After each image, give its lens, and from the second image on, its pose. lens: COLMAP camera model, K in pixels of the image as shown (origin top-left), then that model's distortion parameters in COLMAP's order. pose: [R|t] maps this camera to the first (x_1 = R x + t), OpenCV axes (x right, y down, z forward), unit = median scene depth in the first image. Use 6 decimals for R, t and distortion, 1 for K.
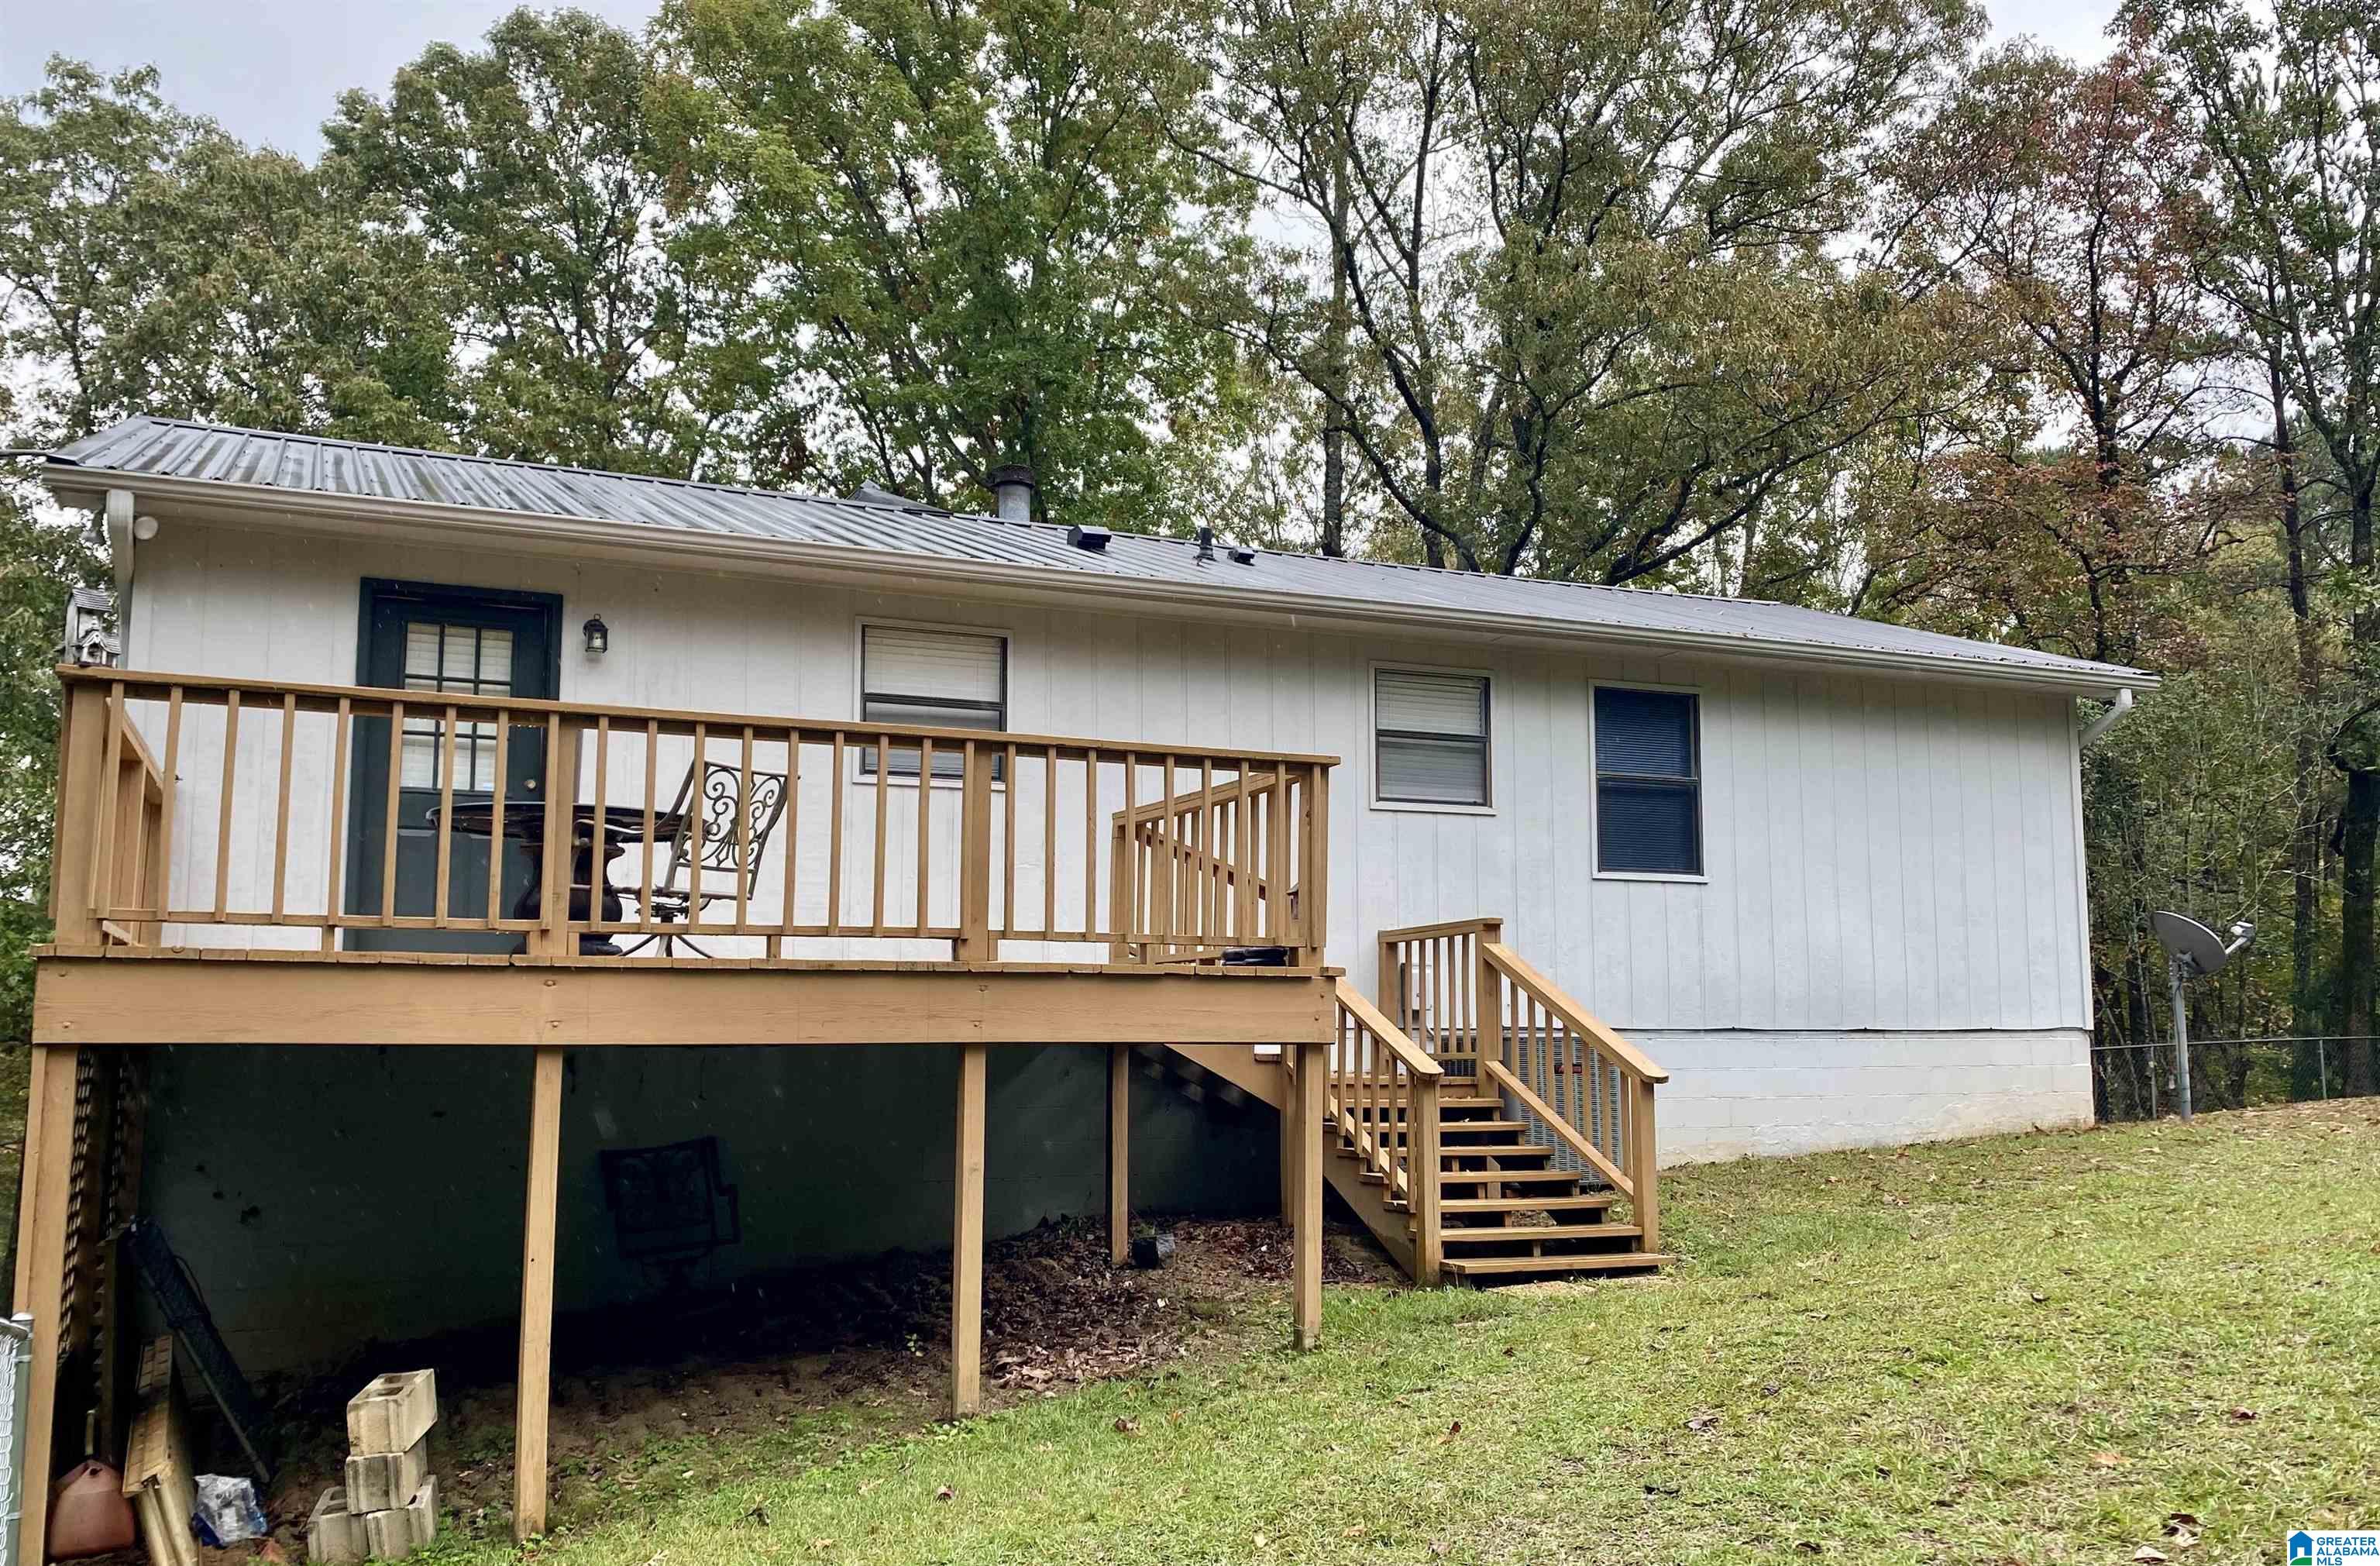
lens RADIAL K [[1940.1, 0, 1190.0], [0, 1940.1, 783.0], [0, 0, 1]] dist [0.004943, -0.004881]
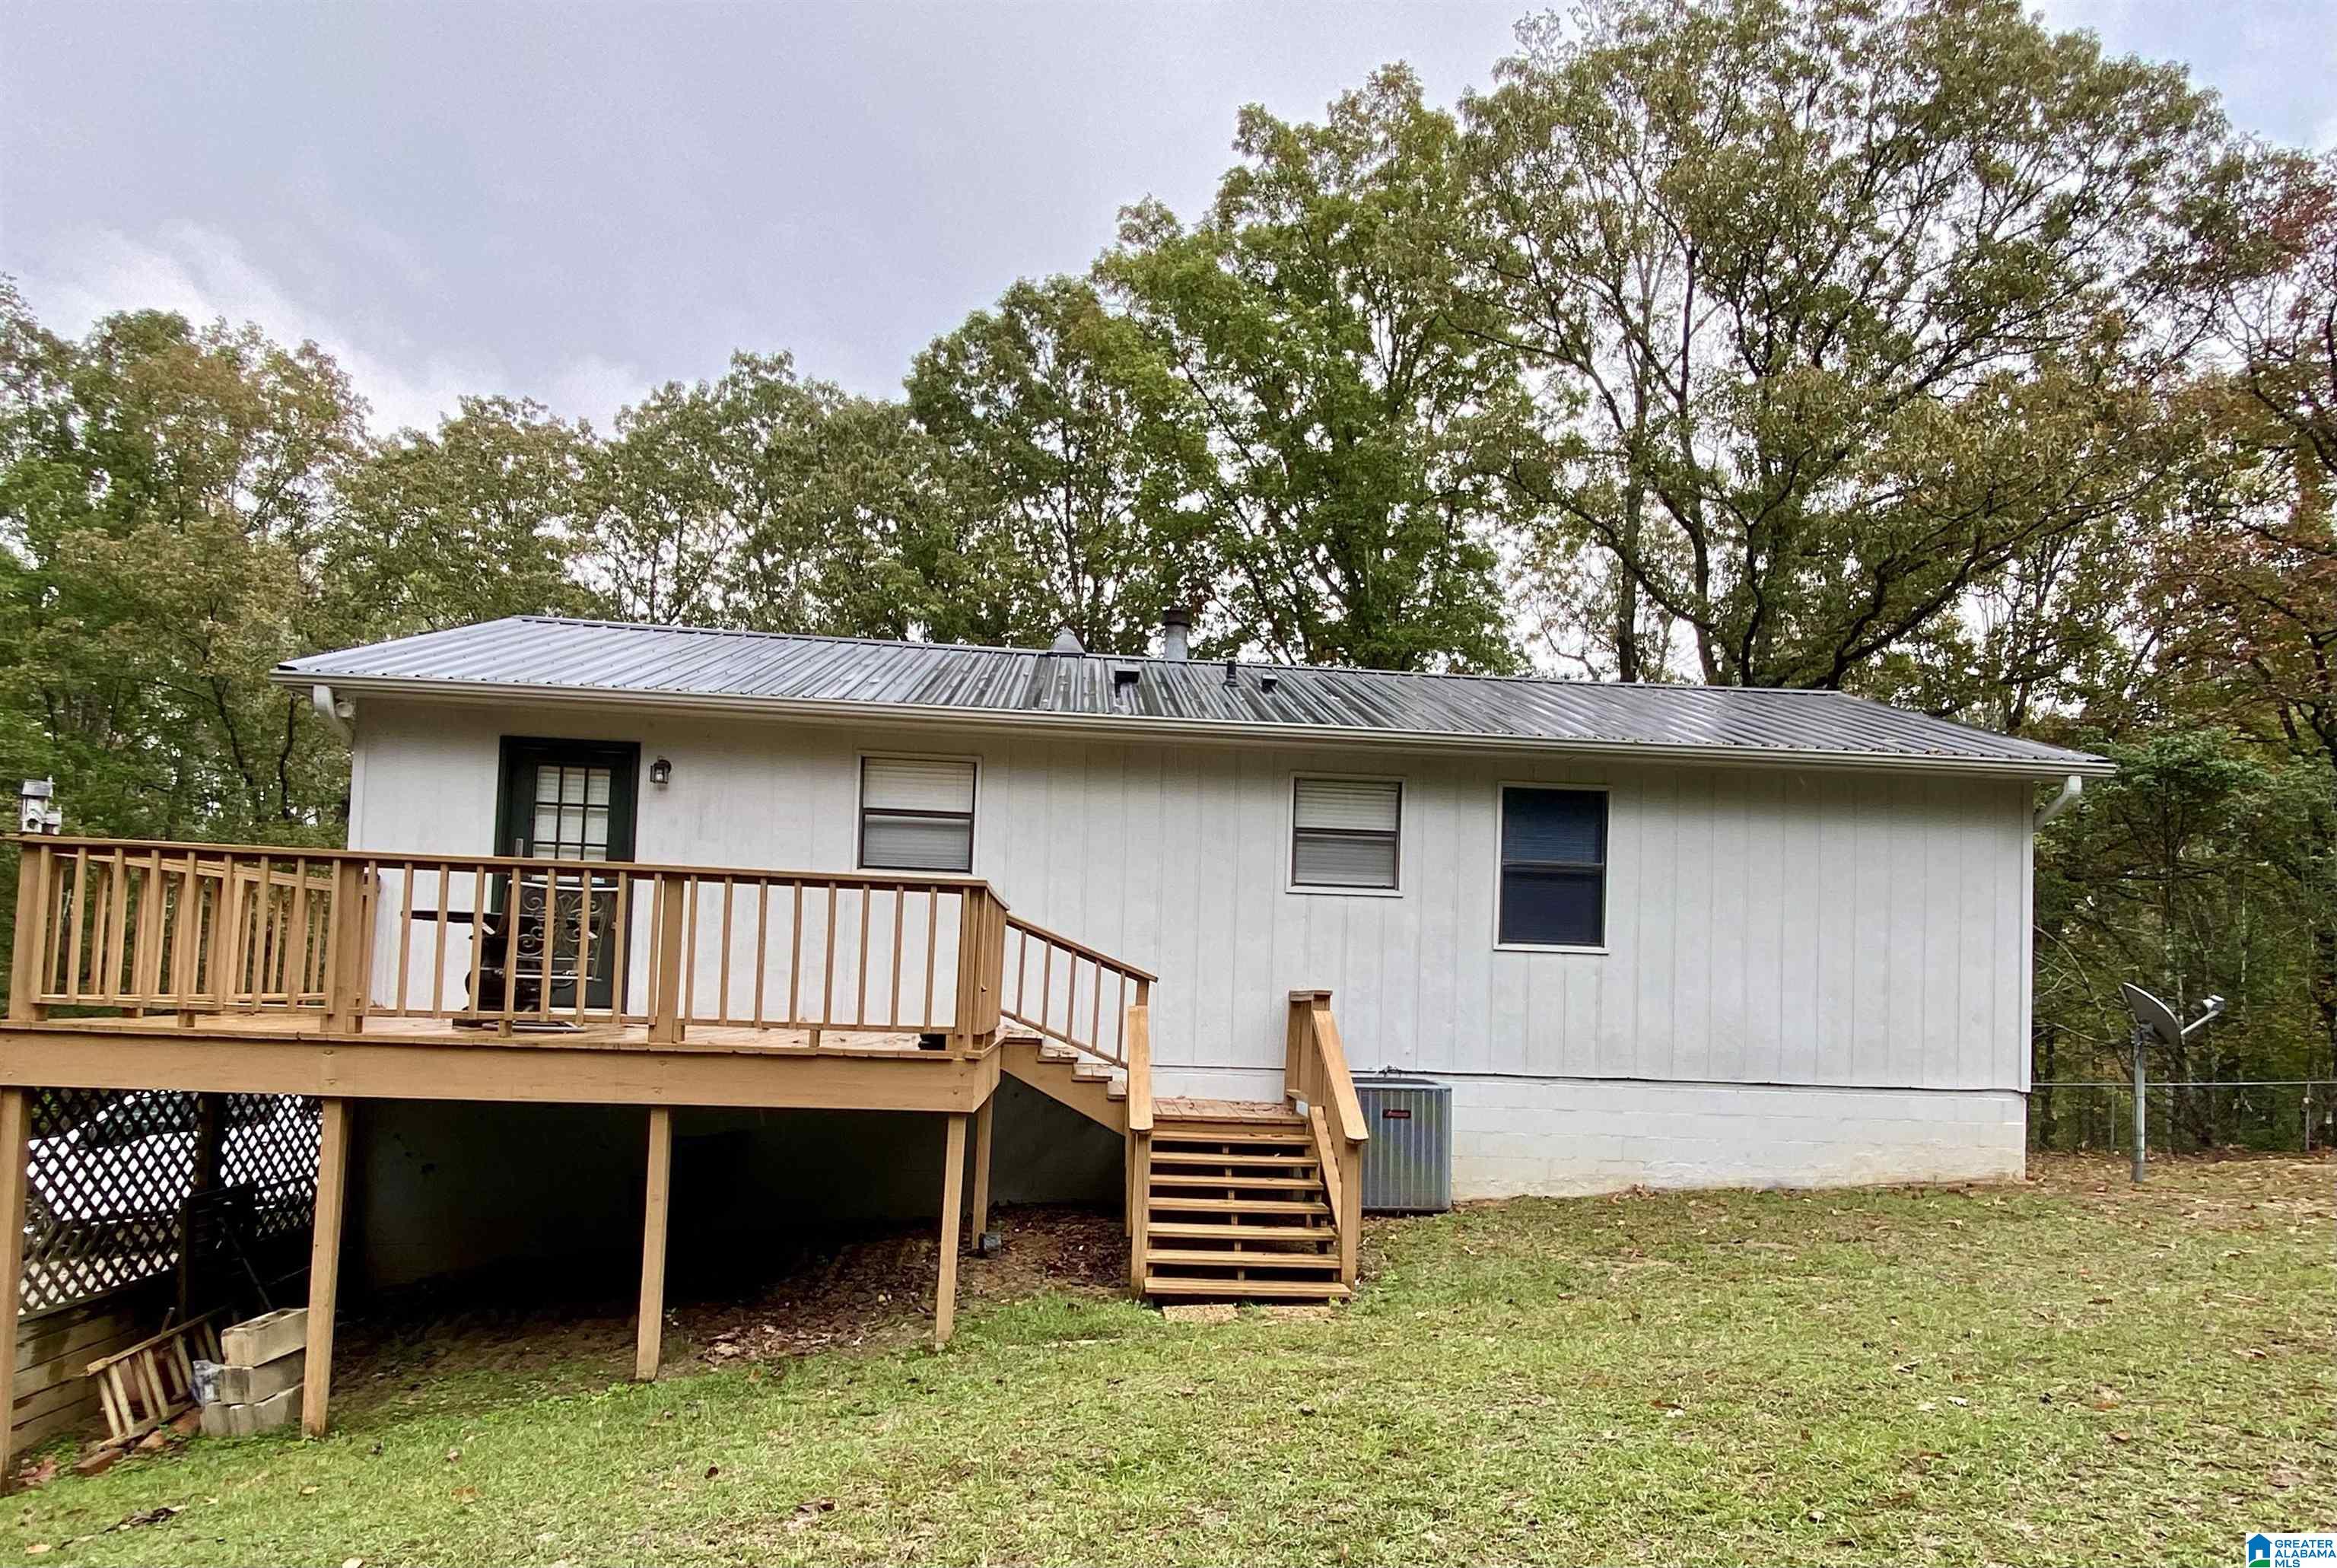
lens RADIAL K [[1396.1, 0, 1172.4], [0, 1396.1, 928.3], [0, 0, 1]] dist [0.033807, -0.038444]
pose [[0.946335, 0.019783, -0.322581, 0.293128], [0.006363, 0.996791, 0.079796, -0.033107], [0.323124, -0.077567, 0.943172, 0.124379]]
